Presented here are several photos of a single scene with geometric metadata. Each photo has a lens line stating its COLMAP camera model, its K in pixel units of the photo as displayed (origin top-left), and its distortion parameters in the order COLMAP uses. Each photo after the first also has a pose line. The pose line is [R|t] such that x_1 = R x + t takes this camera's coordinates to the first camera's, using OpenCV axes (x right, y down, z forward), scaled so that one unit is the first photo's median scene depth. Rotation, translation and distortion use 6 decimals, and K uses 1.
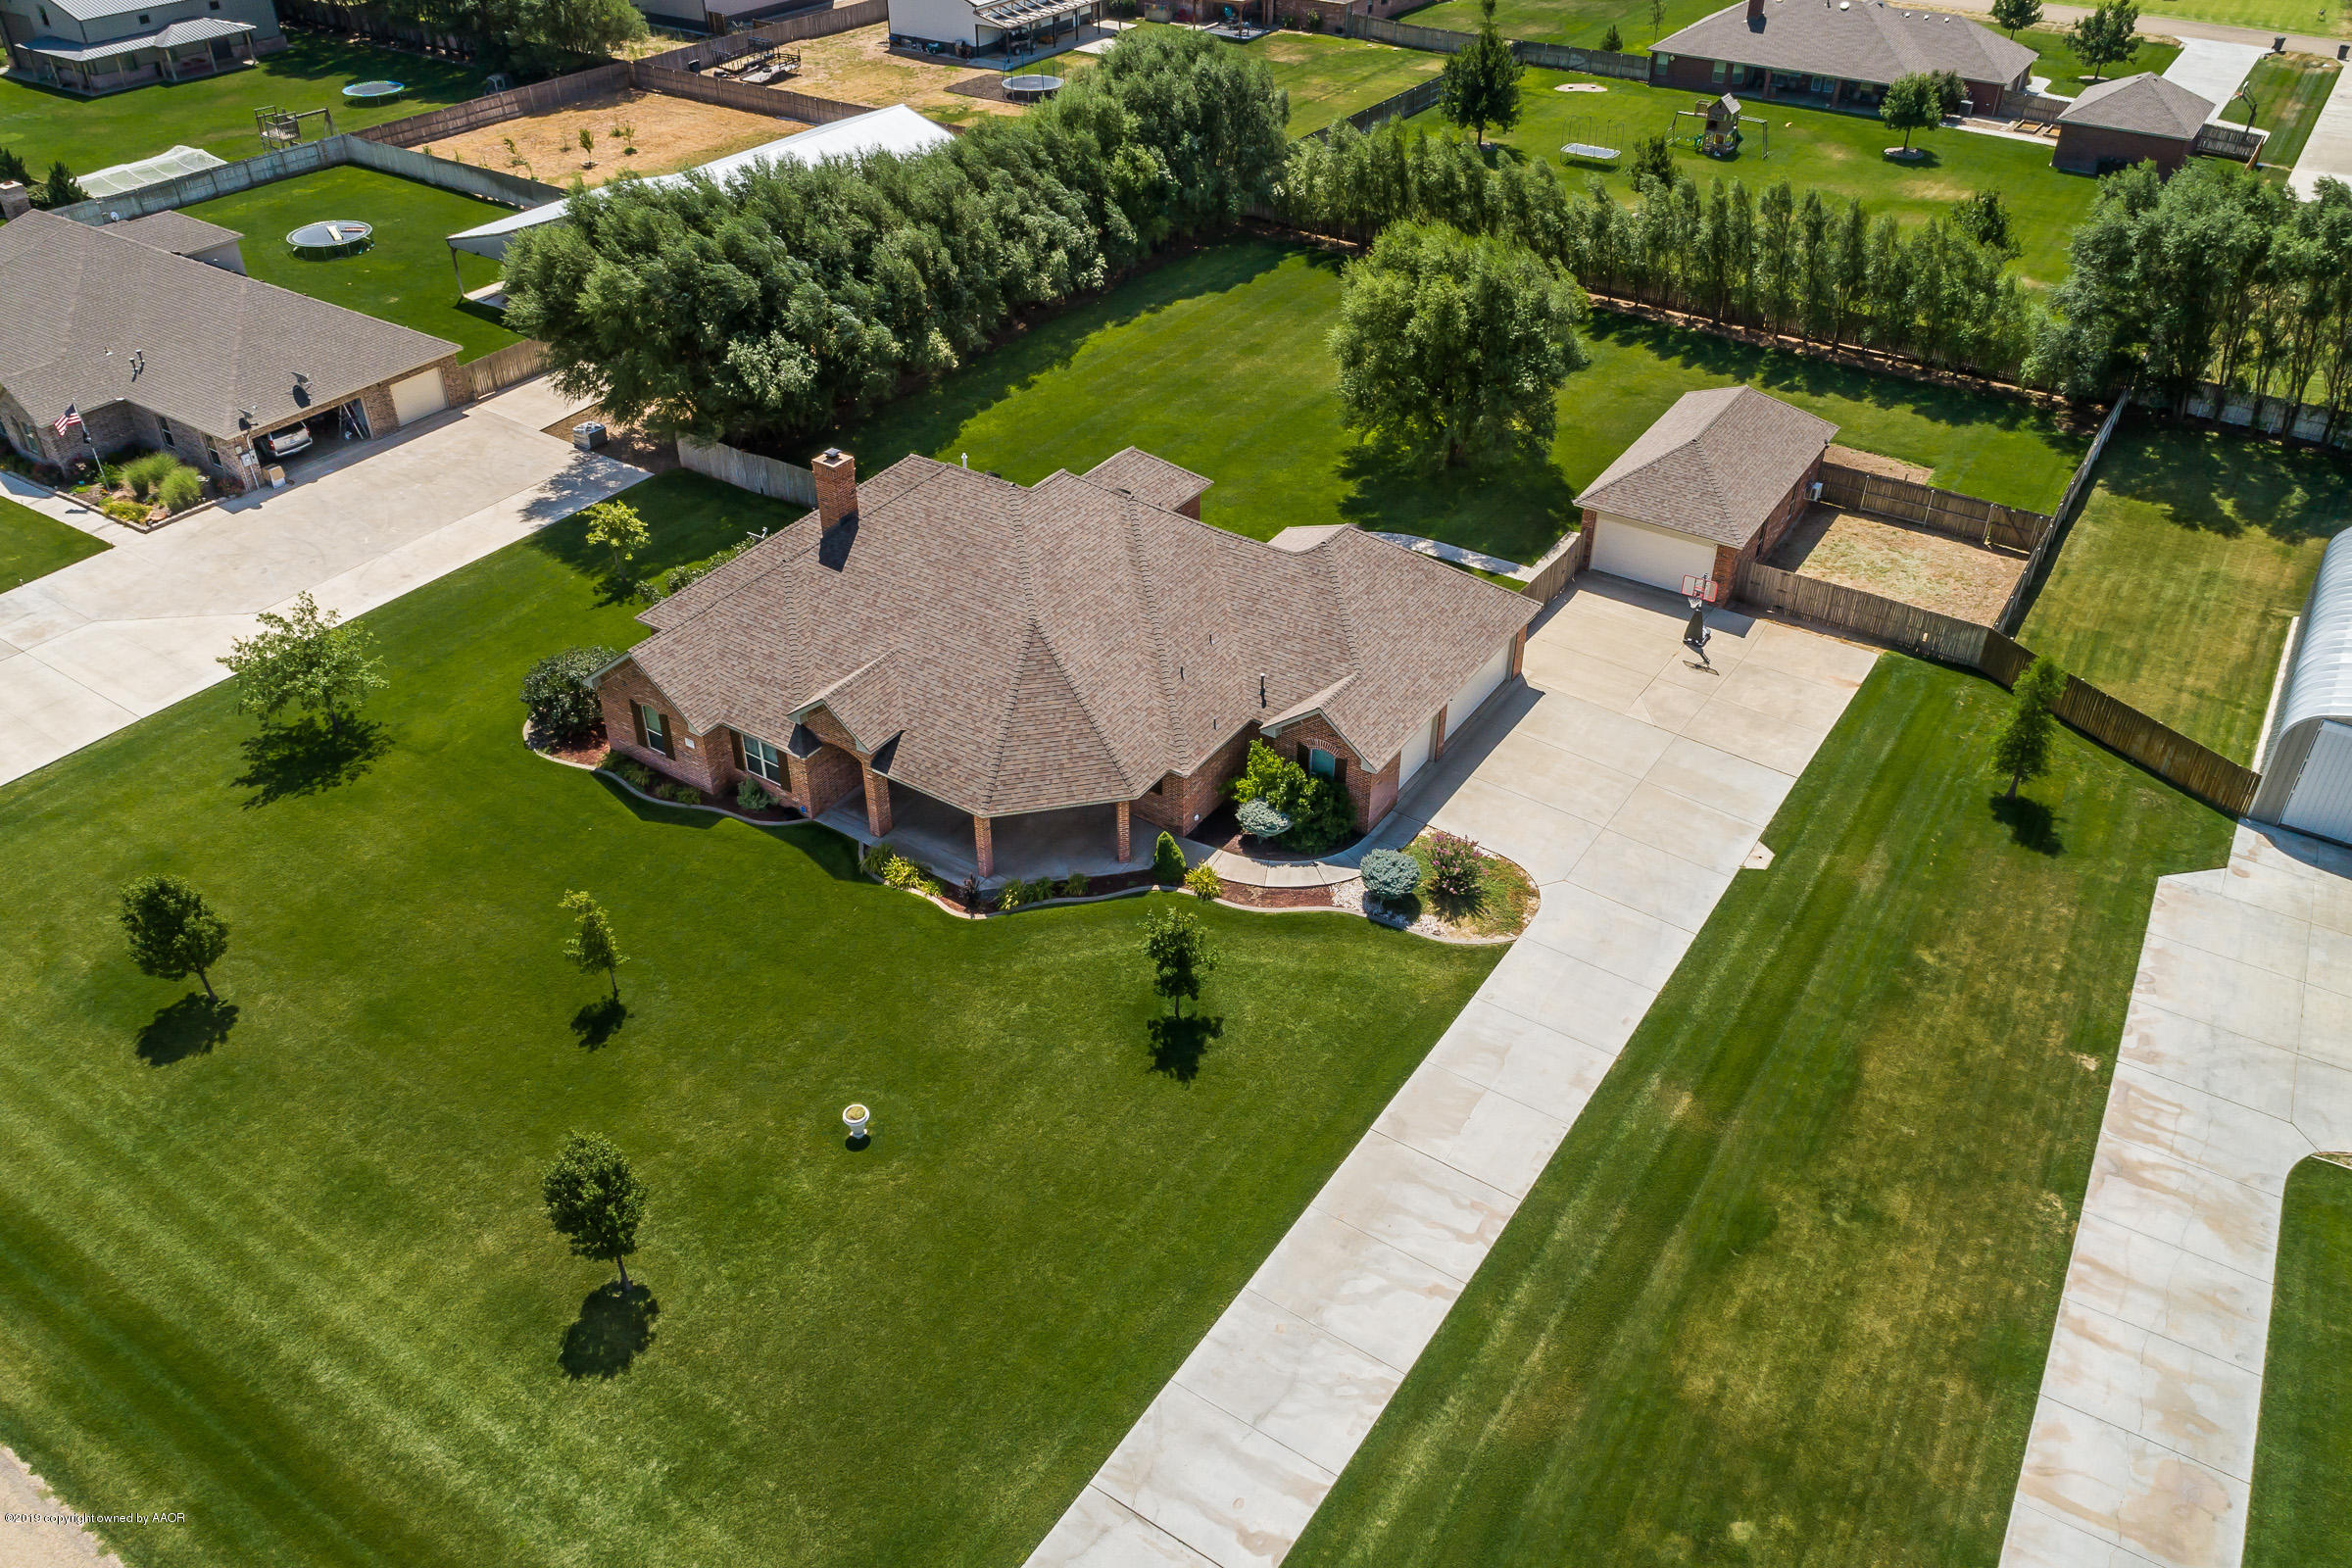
lens RADIAL K [[1815.7, 0, 1195.5], [0, 1815.7, 718.2], [0, 0, 1]] dist [-0.008260, -0.007836]
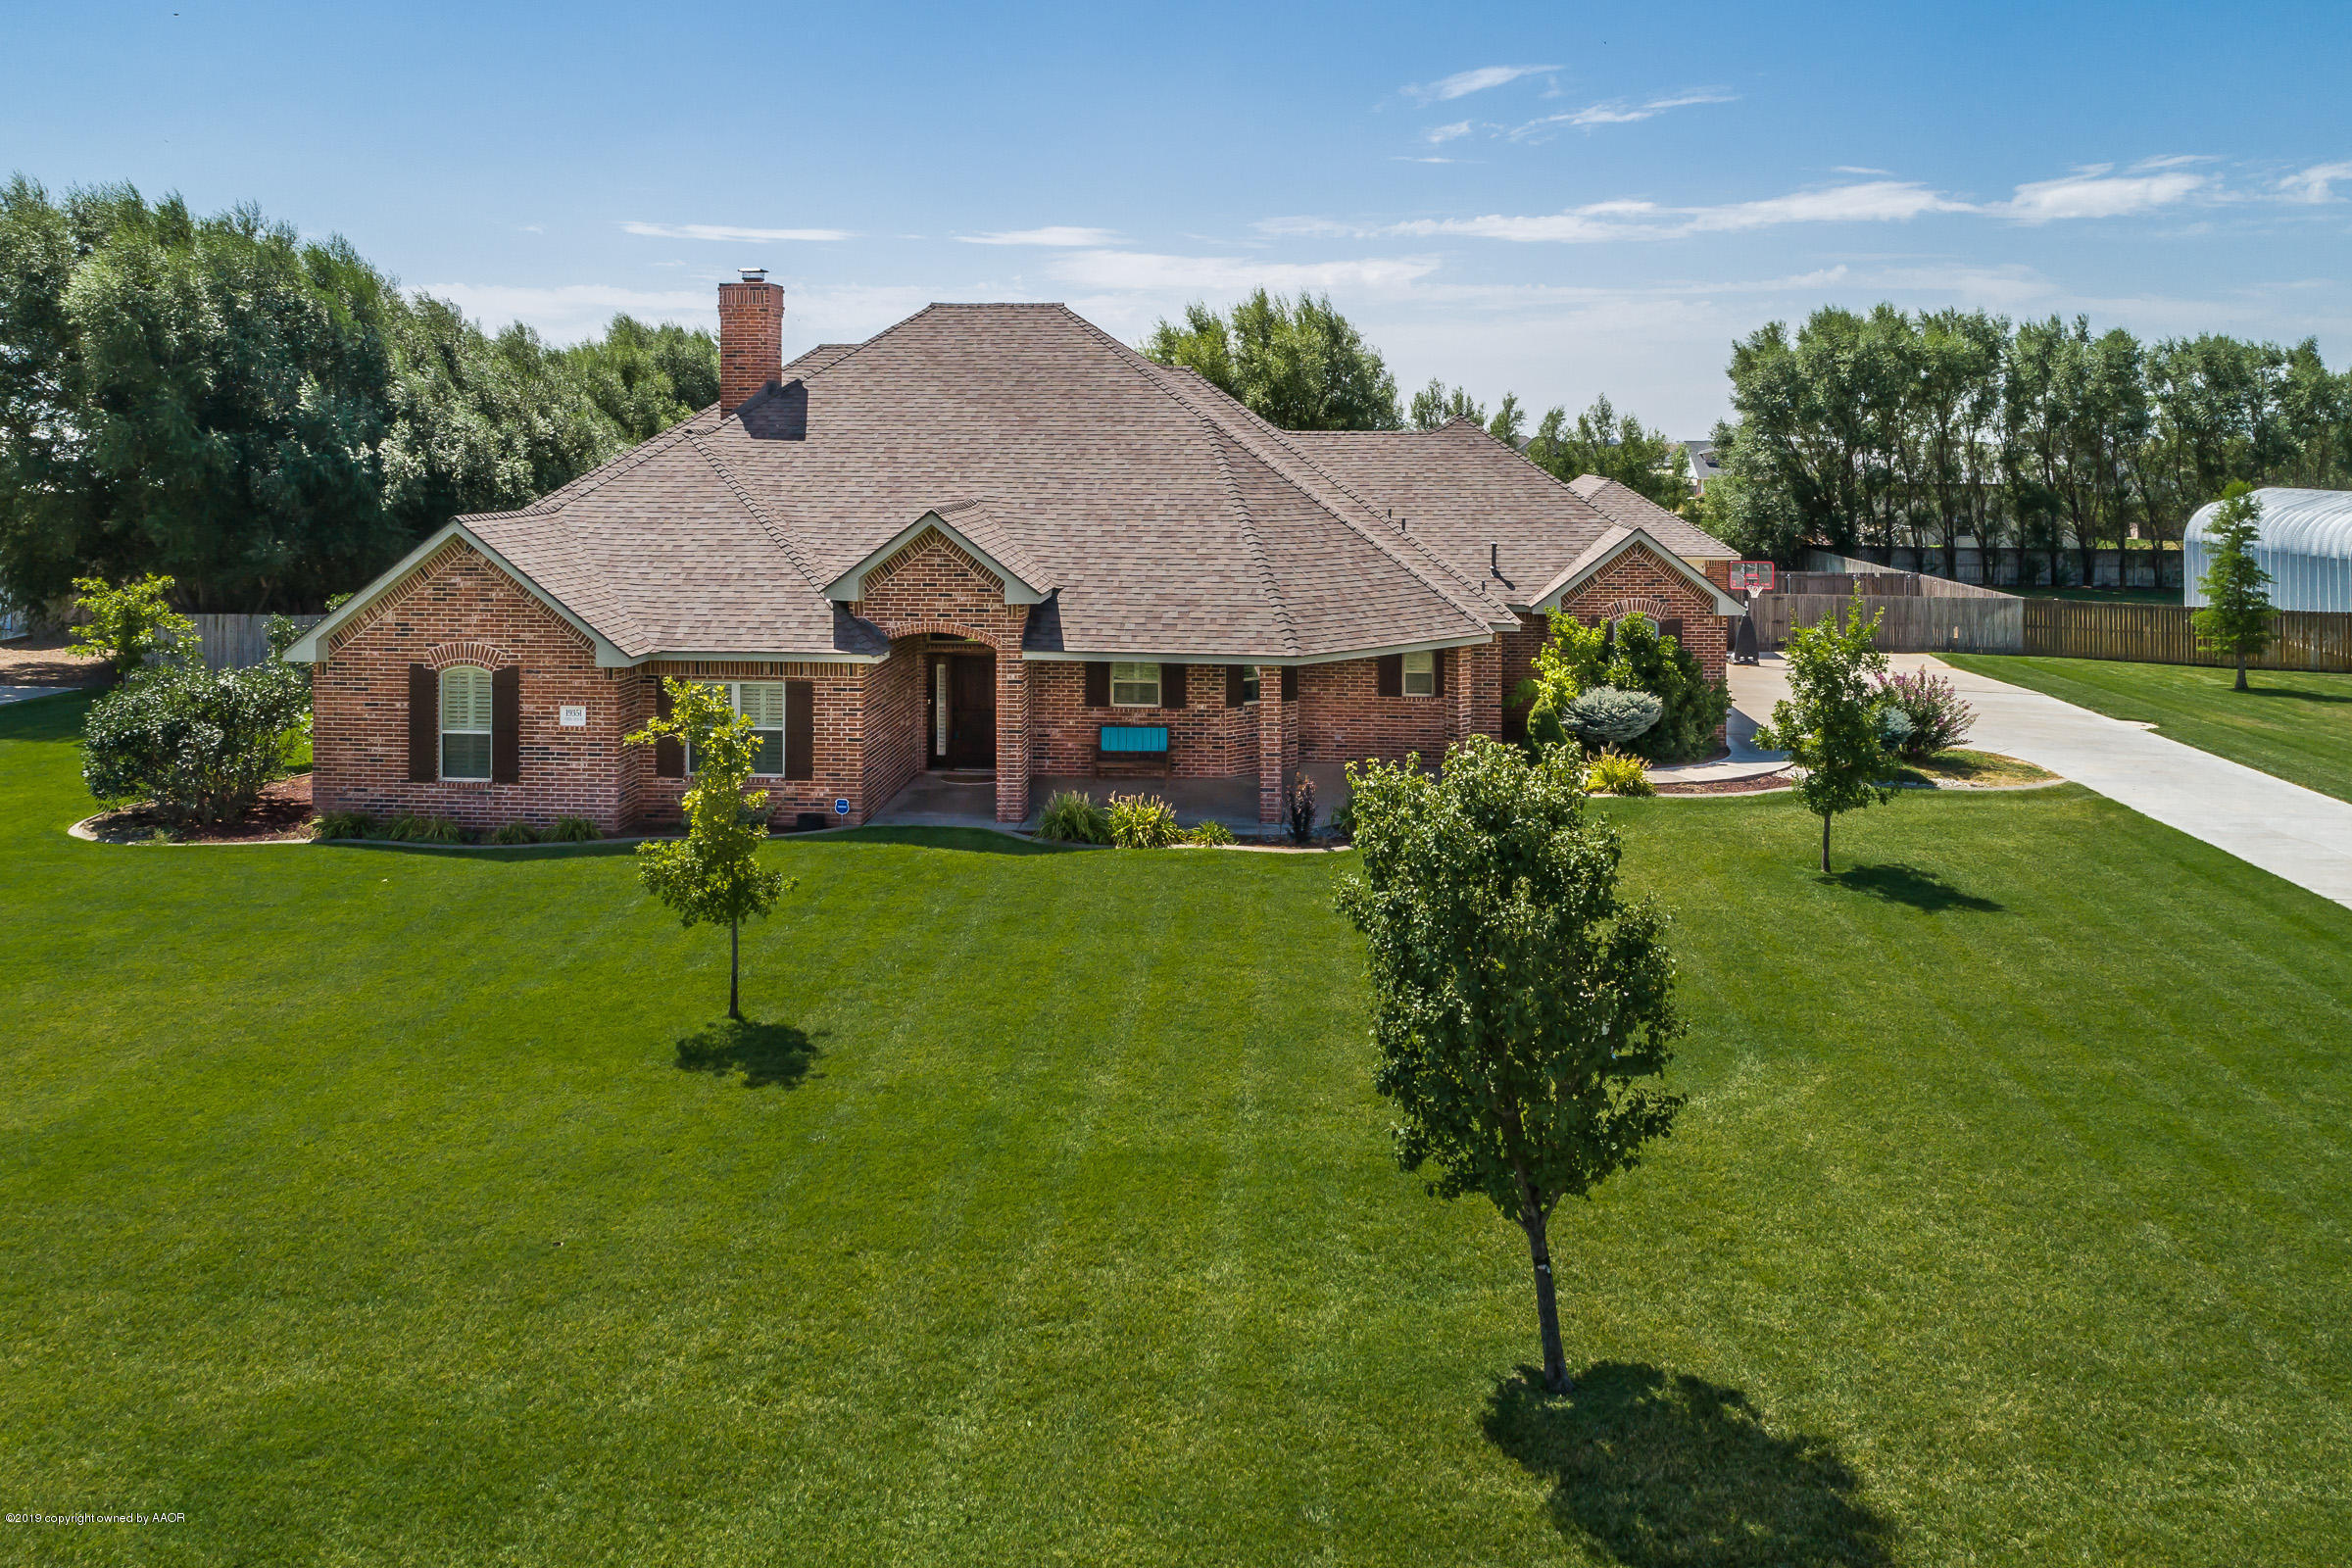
lens RADIAL K [[1869.5, 0, 1189.9], [0, 1869.5, 440.5], [0, 0, 1]] dist [-0.009806, -0.011097]
pose [[0.876421, -0.002688, 0.481537, -0.394601], [0.265800, 0.836549, -0.479099, 0.245483], [-0.401542, 0.547885, 0.733884, 0.564025]]
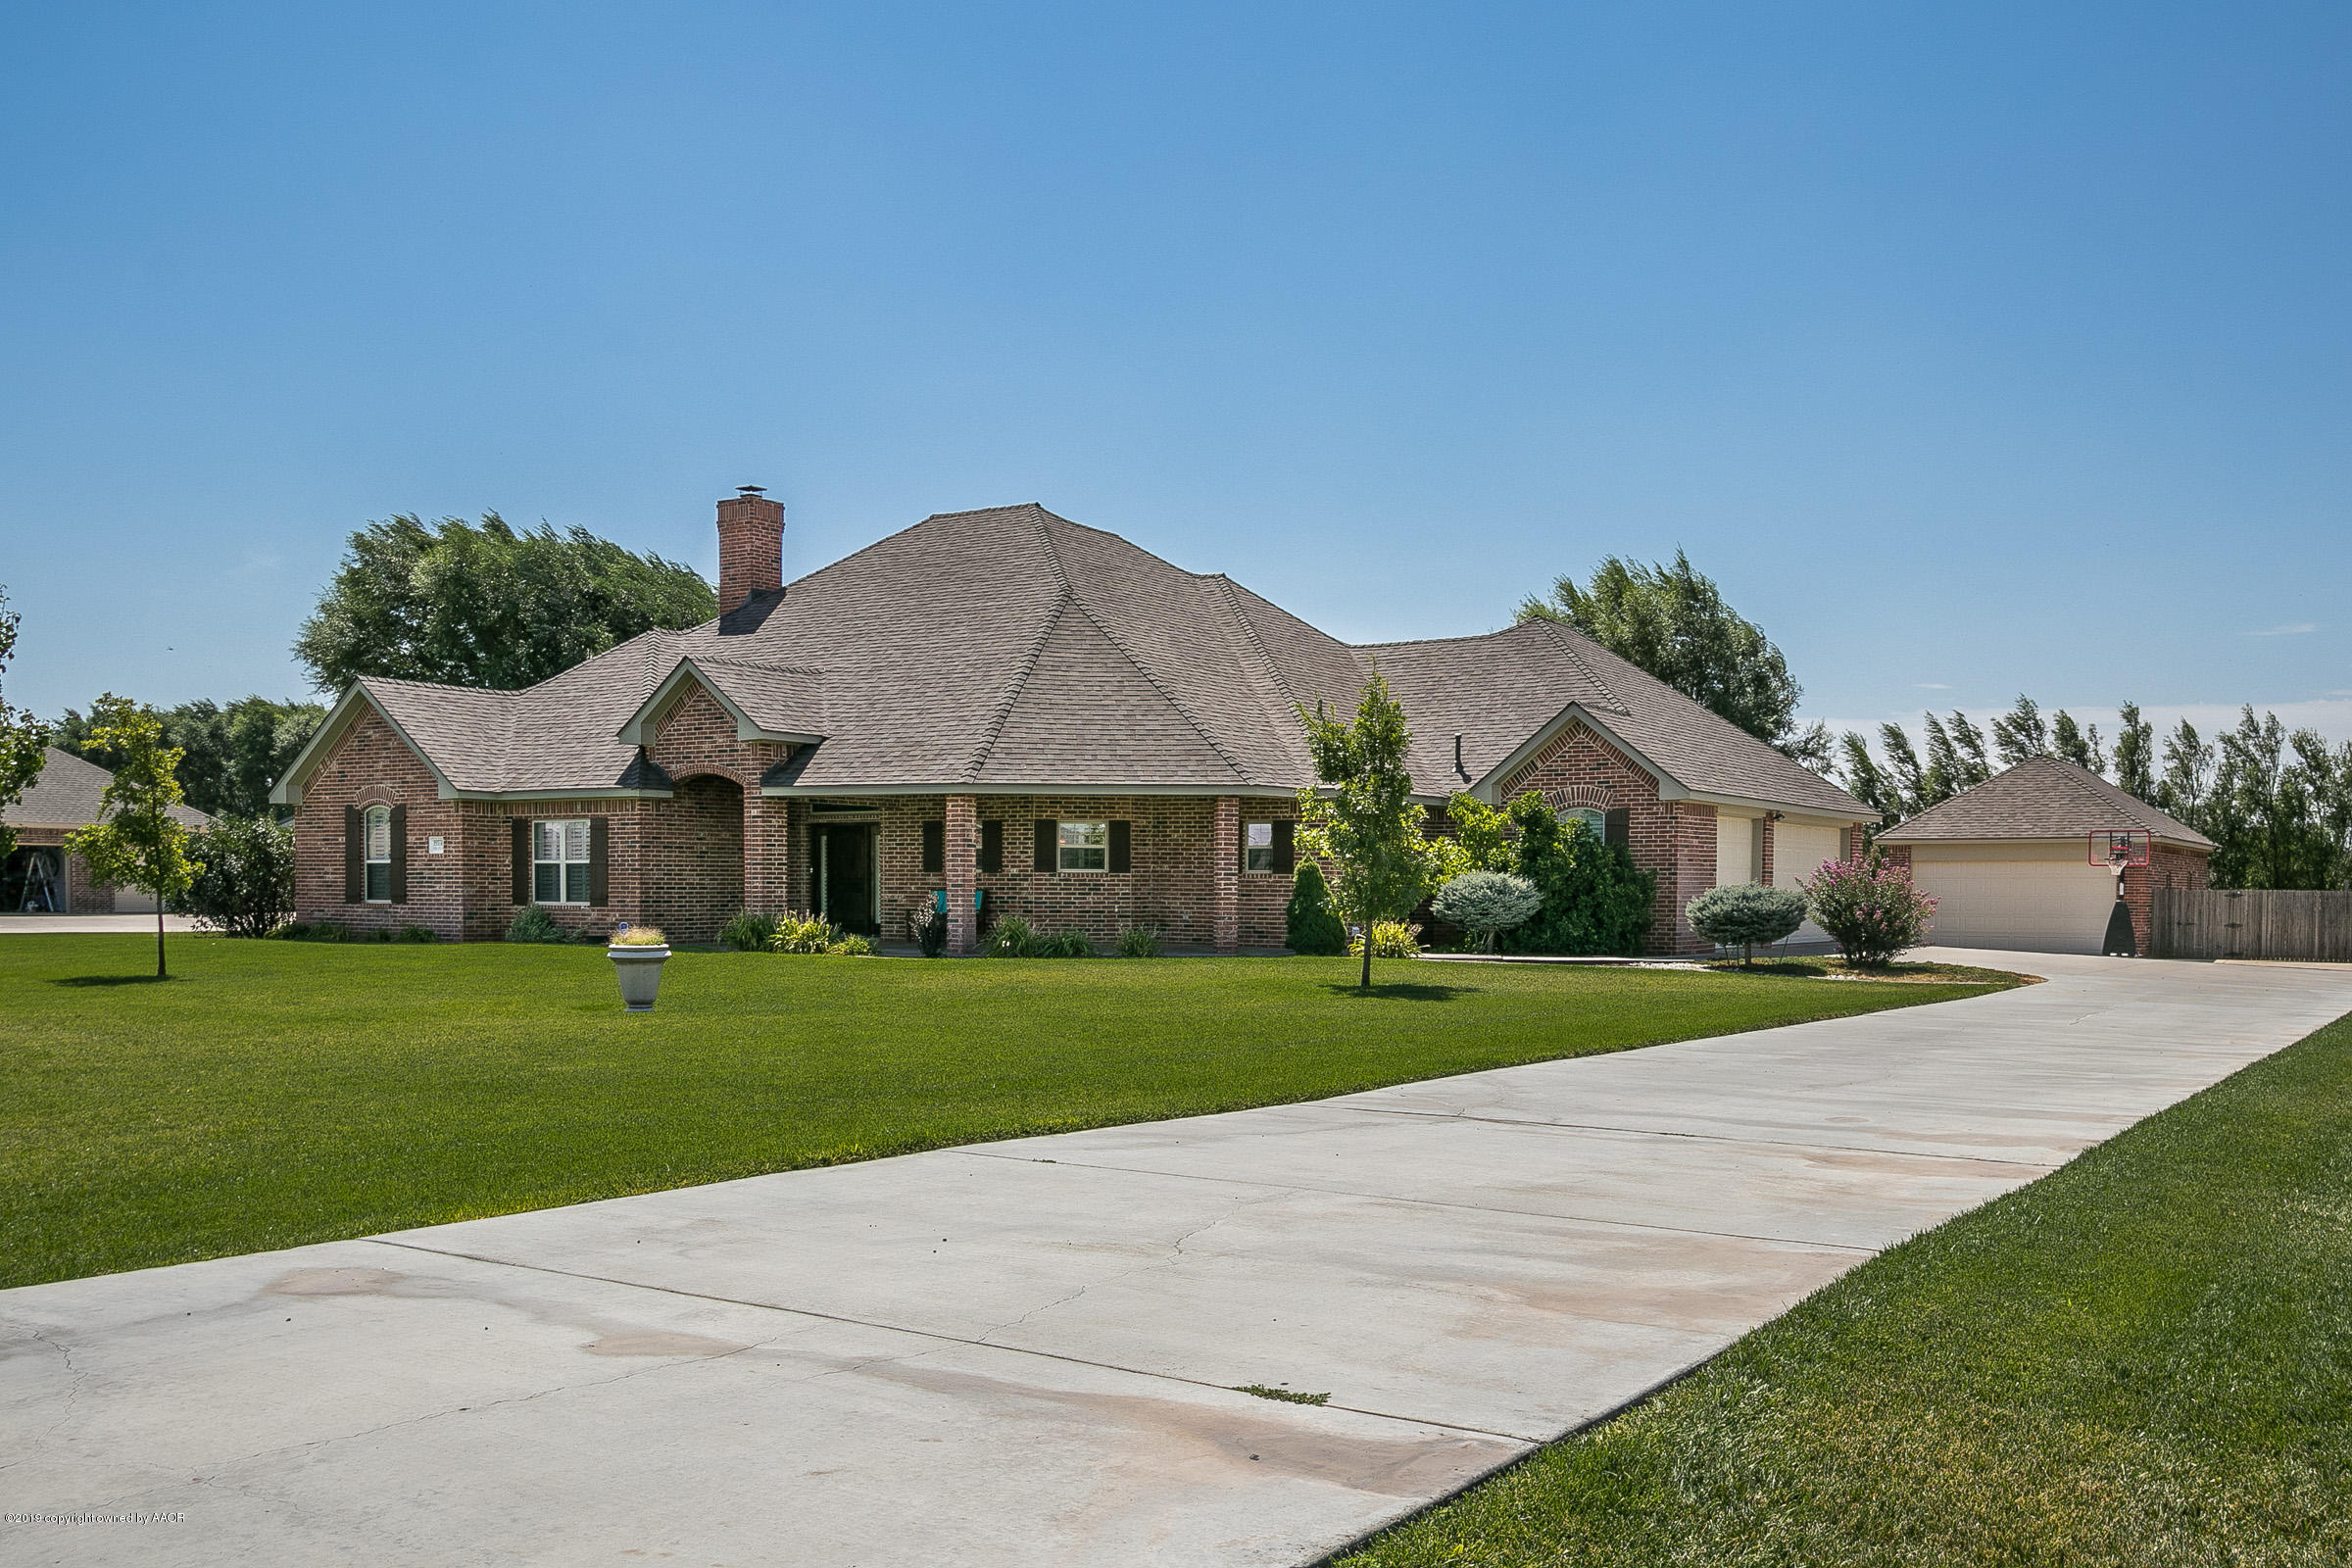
lens RADIAL K [[2064.0, 0, 1205.1], [0, 2064.0, 967.1], [0, 0, 1]] dist [0.003958, 0.016970]
pose [[0.999940, 0.001589, 0.010793, -0.052690], [0.004260, 0.853920, -0.520387, 0.398093], [-0.010043, 0.520402, 0.853862, 0.503358]]
